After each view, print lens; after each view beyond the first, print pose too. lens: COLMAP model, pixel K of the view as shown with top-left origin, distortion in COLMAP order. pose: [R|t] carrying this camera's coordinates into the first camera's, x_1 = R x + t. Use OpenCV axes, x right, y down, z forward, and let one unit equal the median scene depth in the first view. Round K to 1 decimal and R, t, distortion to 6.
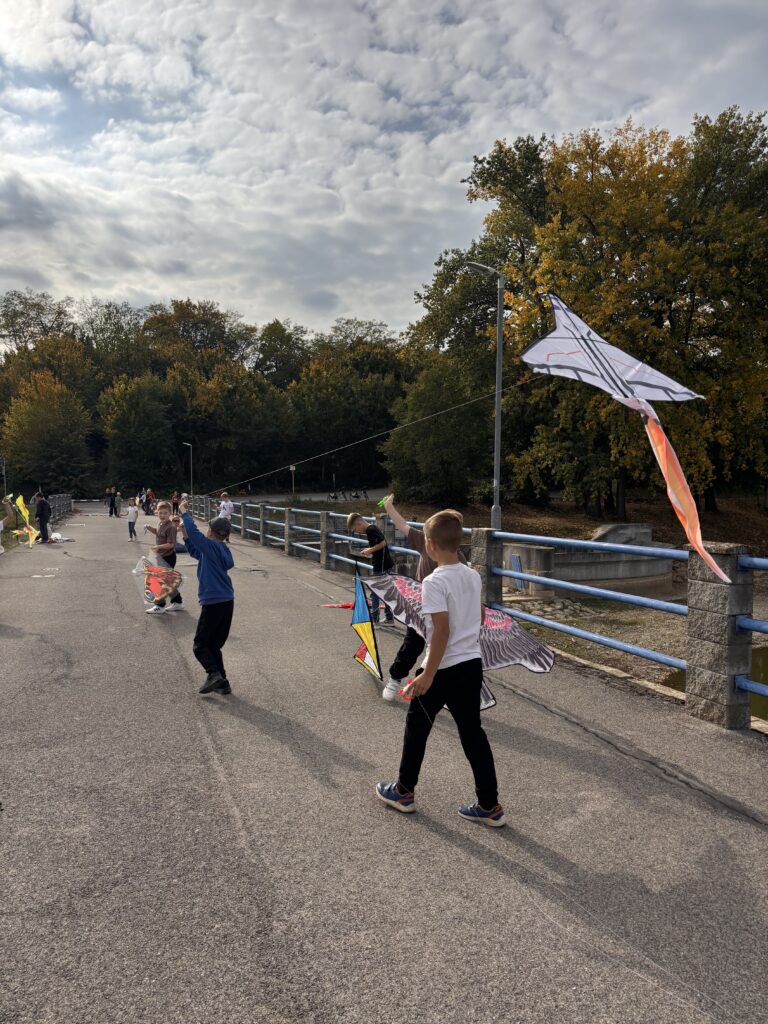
lens RADIAL K [[779.8, 0, 384.8], [0, 779.8, 531.3], [0, 0, 1]] dist [0.011071, 0.008674]
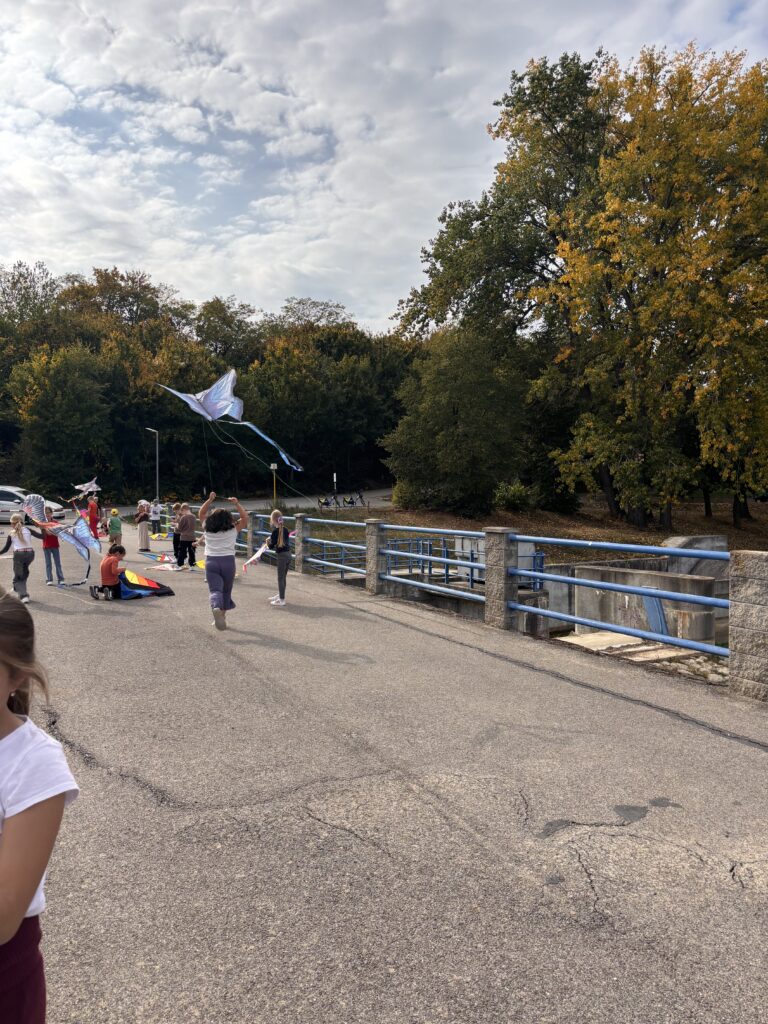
lens RADIAL K [[794.9, 0, 384.0], [0, 794.9, 512.0], [0, 0, 1]] dist [0.008413, 0.009134]
pose [[0.993982, -0.005074, 0.109425, -0.090231], [0.008335, 0.999534, -0.029362, -0.011236], [-0.109225, 0.030097, 0.993561, 0.194285]]
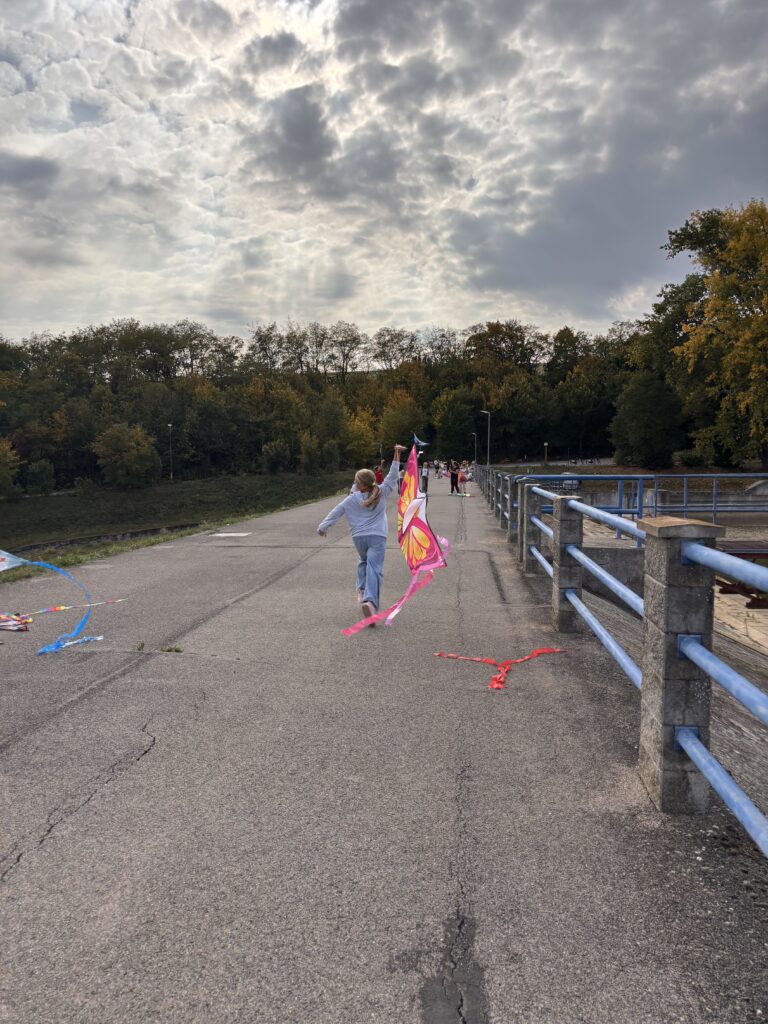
lens RADIAL K [[758.0, 0, 384.0], [0, 758.0, 512.0], [0, 0, 1]] dist [0.064549, -0.000583]
pose [[0.907405, 0.018818, -0.419837, 0.215821], [-0.010776, 0.999710, 0.021520, 0.023861], [0.420120, -0.015004, 0.907344, -0.491313]]
